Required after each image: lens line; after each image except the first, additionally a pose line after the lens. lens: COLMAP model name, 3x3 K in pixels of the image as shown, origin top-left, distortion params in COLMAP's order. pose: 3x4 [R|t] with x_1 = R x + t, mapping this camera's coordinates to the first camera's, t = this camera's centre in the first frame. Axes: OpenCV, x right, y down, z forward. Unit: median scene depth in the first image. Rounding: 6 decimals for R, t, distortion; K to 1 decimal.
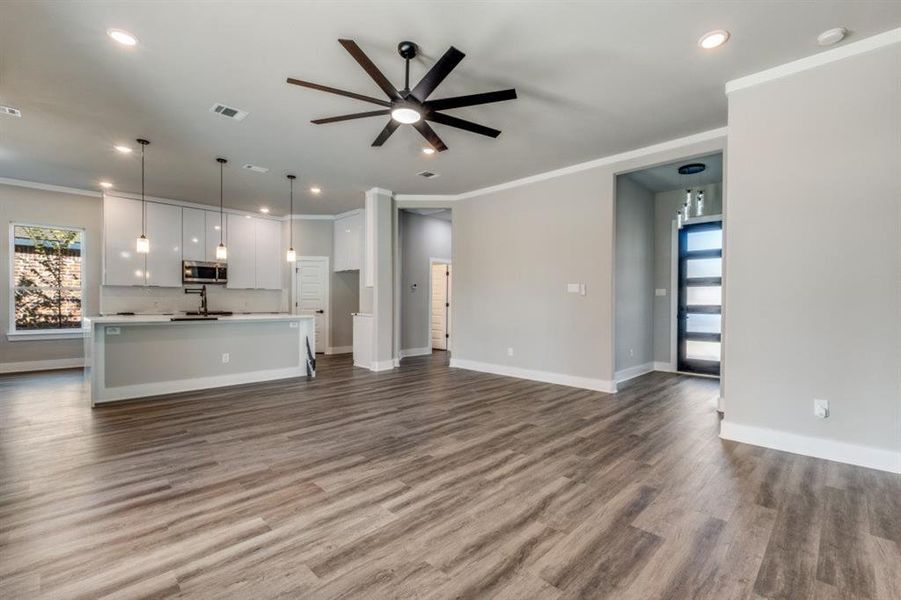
lens RADIAL K [[394.6, 0, 451.0], [0, 394.6, 306.8], [0, 0, 1]] dist [0.000191, -0.002858]
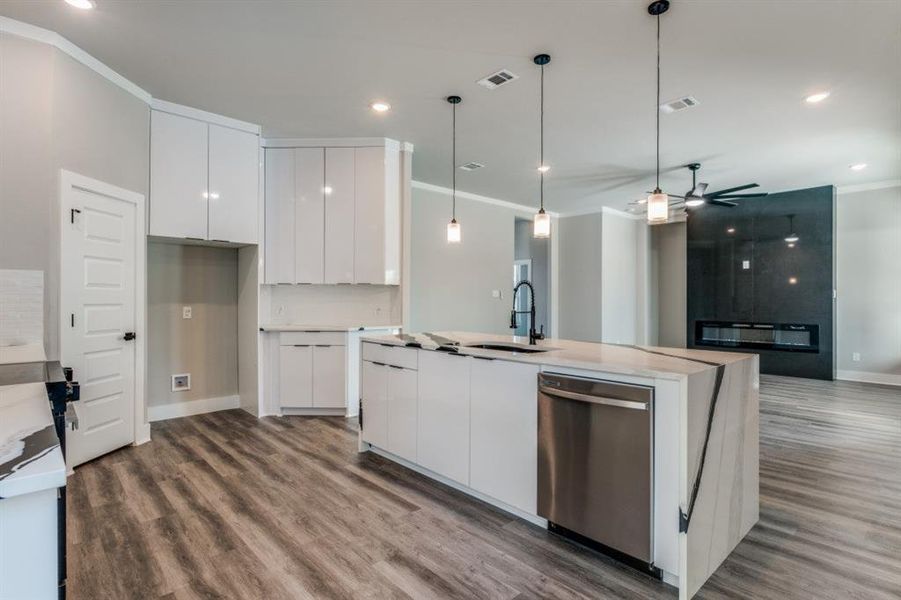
lens RADIAL K [[458.5, 0, 448.4], [0, 458.5, 298.4], [0, 0, 1]] dist [0.006610, -0.004238]
pose [[0.055359, -0.003697, 0.998460, -1.593360], [0.007607, 0.999966, 0.003281, -0.048990], [-0.998438, 0.007414, 0.055385, 1.411412]]
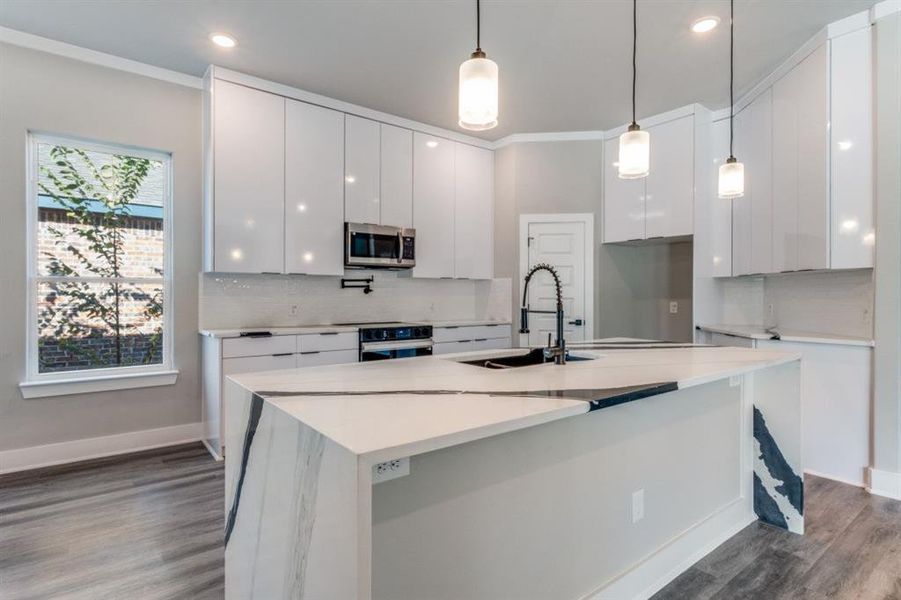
lens RADIAL K [[458.5, 0, 451.4], [0, 458.5, 299.9], [0, 0, 1]] dist [0.006610, -0.004238]
pose [[0.991534, -0.002910, -0.129816, -0.873579], [0.003006, 0.999995, 0.000545, -0.036315], [0.129813, -0.000930, 0.991538, 0.829362]]
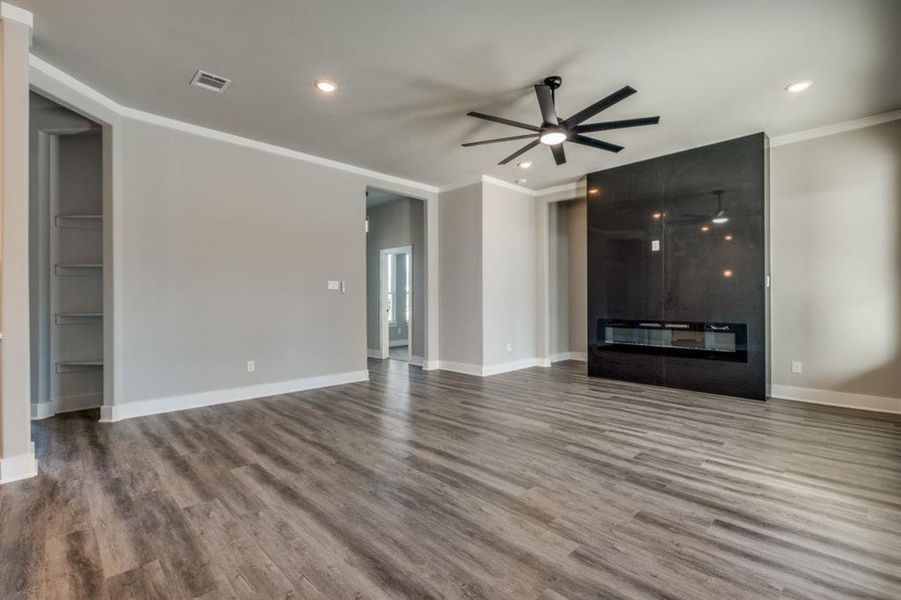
lens RADIAL K [[413.0, 0, 448.8], [0, 413.0, 298.1], [0, 0, 1]] dist [0.001046, -0.002591]
pose [[0.025884, -0.002806, 0.999661, -0.941739], [0.012766, 0.999915, 0.002476, -0.017552], [-0.999583, 0.012698, 0.025918, 0.901846]]
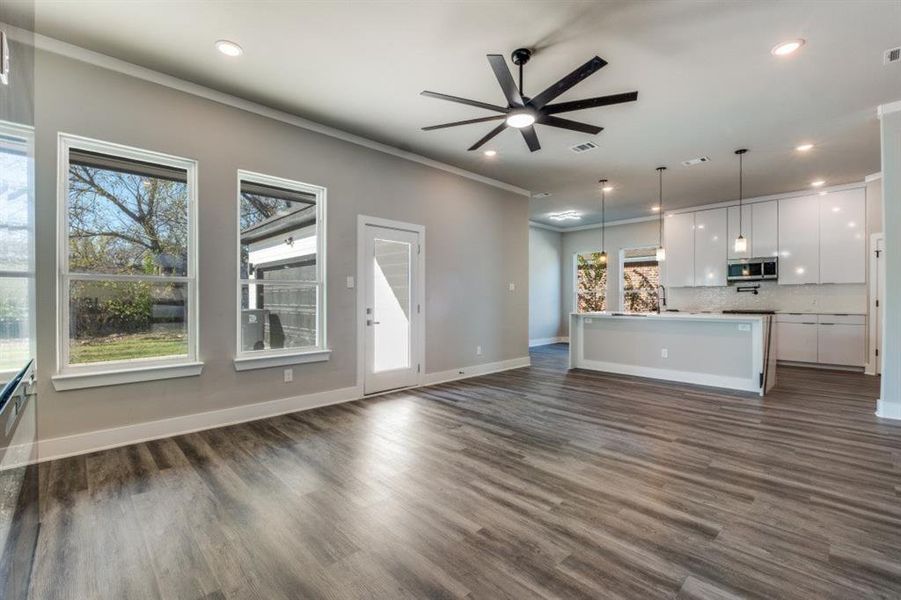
lens RADIAL K [[394.6, 0, 454.5], [0, 394.6, 301.1], [0, 0, 1]] dist [0.000191, -0.002858]
pose [[-0.029426, -0.003256, -0.999562, 0.657649], [-0.009125, 0.999954, -0.002989, -0.002746], [0.999525, 0.009033, -0.029454, 0.604985]]
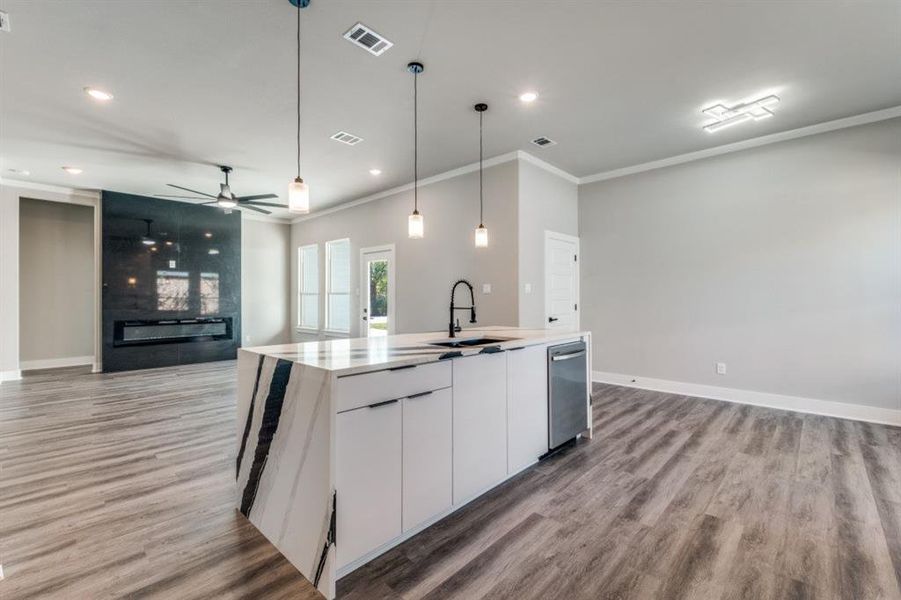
lens RADIAL K [[394.6, 0, 455.1], [0, 394.6, 293.9], [0, 0, 1]] dist [0.000191, -0.002858]
pose [[-0.999652, -0.004064, -0.026059, -0.804537], [-0.004047, 0.999992, -0.000697, -0.047192], [0.026062, -0.000592, -0.999660, 2.039262]]
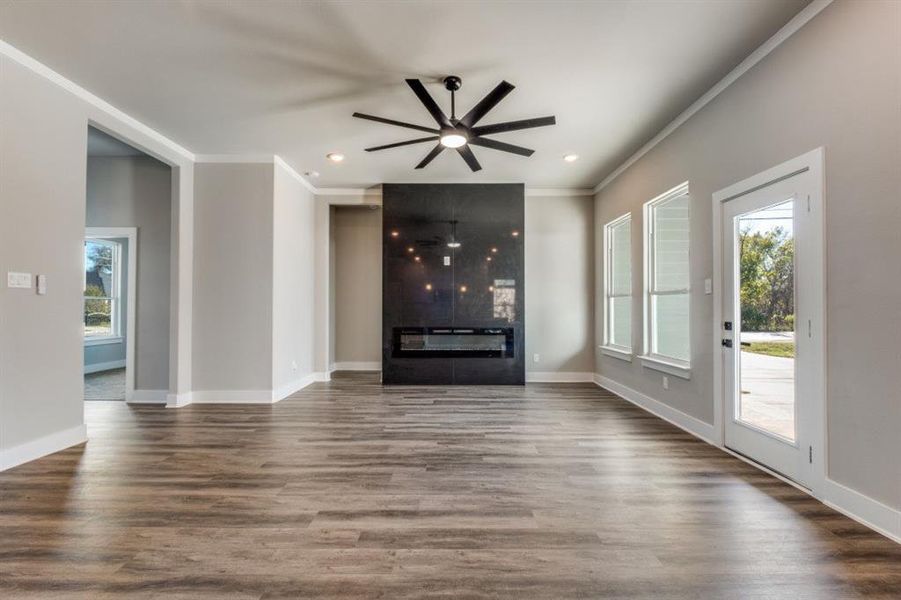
lens RADIAL K [[394.6, 0, 452.4], [0, 394.6, 301.5], [0, 0, 1]] dist [0.000191, -0.002858]
pose [[-0.698782, 0.003348, 0.715326, -0.638341], [0.000457, 0.999991, -0.004234, -0.020451], [-0.715334, -0.002632, -0.698778, 1.253617]]
